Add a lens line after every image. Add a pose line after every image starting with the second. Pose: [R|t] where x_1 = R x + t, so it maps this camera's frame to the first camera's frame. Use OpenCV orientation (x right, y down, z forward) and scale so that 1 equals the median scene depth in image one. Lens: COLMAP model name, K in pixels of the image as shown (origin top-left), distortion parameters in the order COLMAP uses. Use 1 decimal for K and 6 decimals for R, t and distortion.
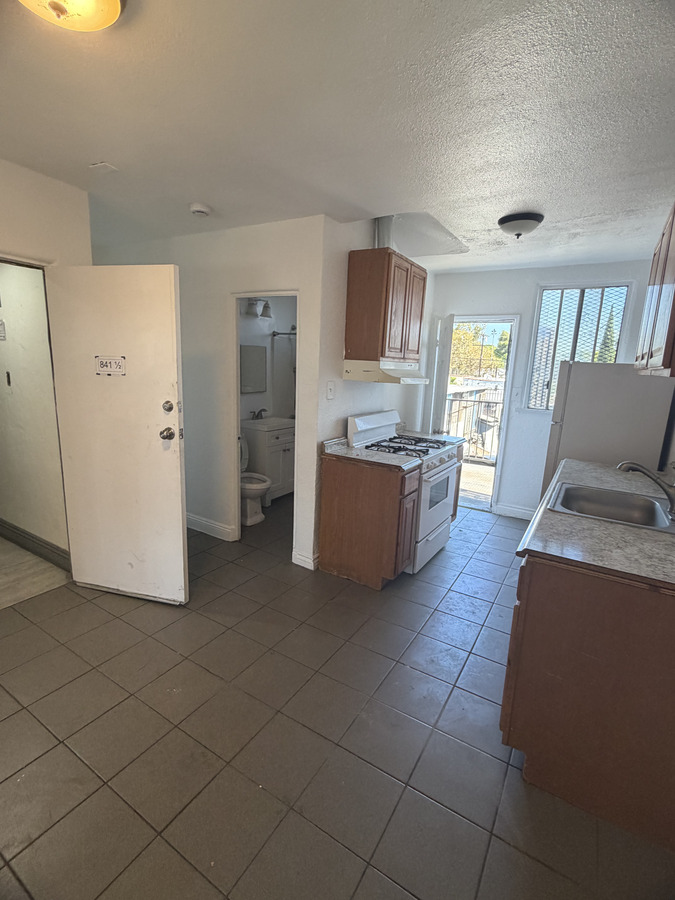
lens RADIAL K [[425.0, 0, 335.8], [0, 425.0, 448.4], [0, 0, 1]] dist [0.001550, -0.000509]
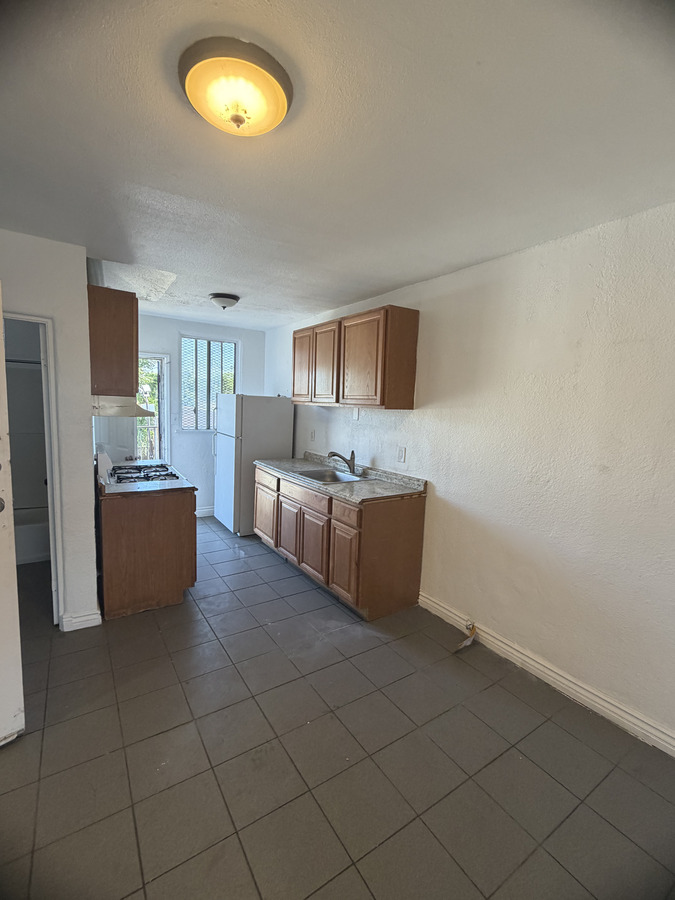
lens RADIAL K [[397.8, 0, 334.8], [0, 397.8, 449.0], [0, 0, 1]] dist [0.001510, 0.000189]
pose [[0.424421, -0.129557, 0.896148, -0.572636], [0.159460, 0.984937, 0.066872, -0.063034], [-0.891313, 0.114518, 0.438687, 0.135984]]
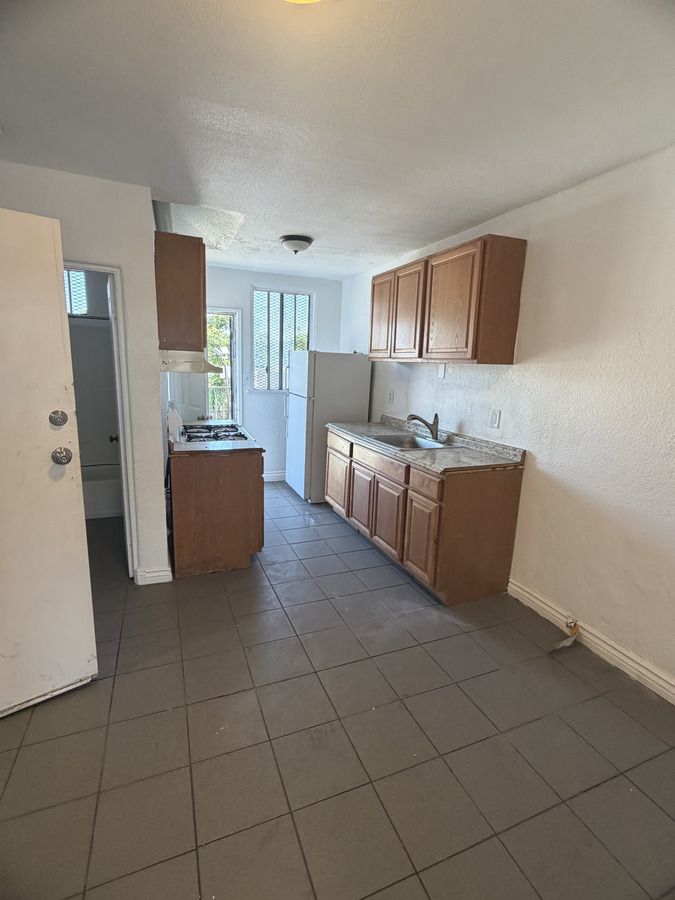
lens RADIAL K [[425.0, 0, 335.8], [0, 425.0, 448.4], [0, 0, 1]] dist [0.001550, -0.000509]
pose [[0.588937, -0.180398, 0.787788, -0.528407], [0.150303, 0.982212, 0.112556, -0.045424], [-0.794079, 0.052119, 0.605575, 0.152307]]
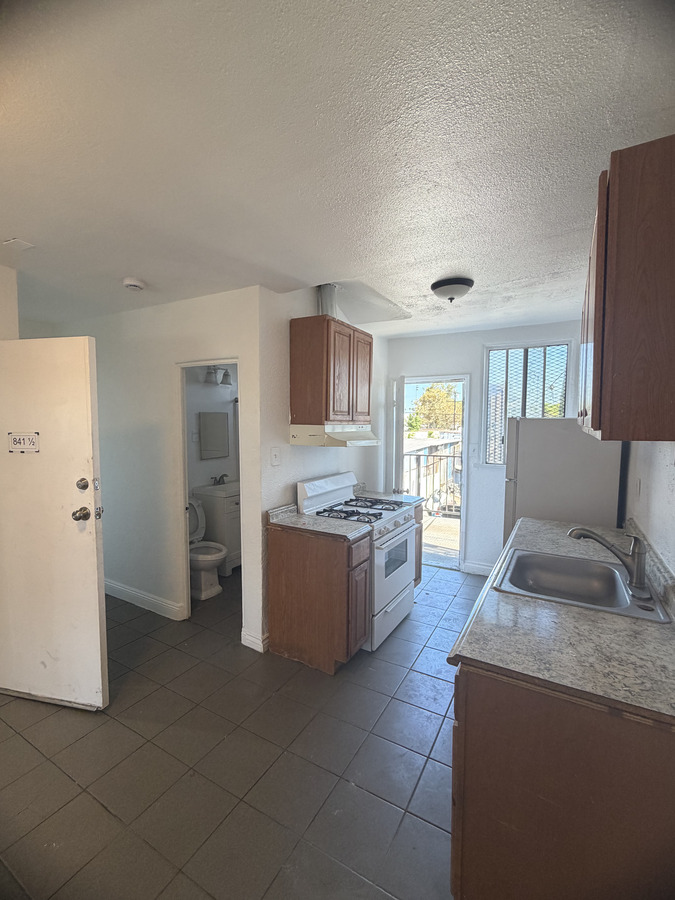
lens RADIAL K [[397.7, 0, 336.2], [0, 397.7, 448.9], [0, 0, 1]] dist [-0.001094, -0.000061]
pose [[0.998852, -0.038481, 0.028534, 0.099244], [0.041862, 0.990719, -0.129317, -0.030695], [-0.023293, 0.130363, 0.991193, 0.096149]]
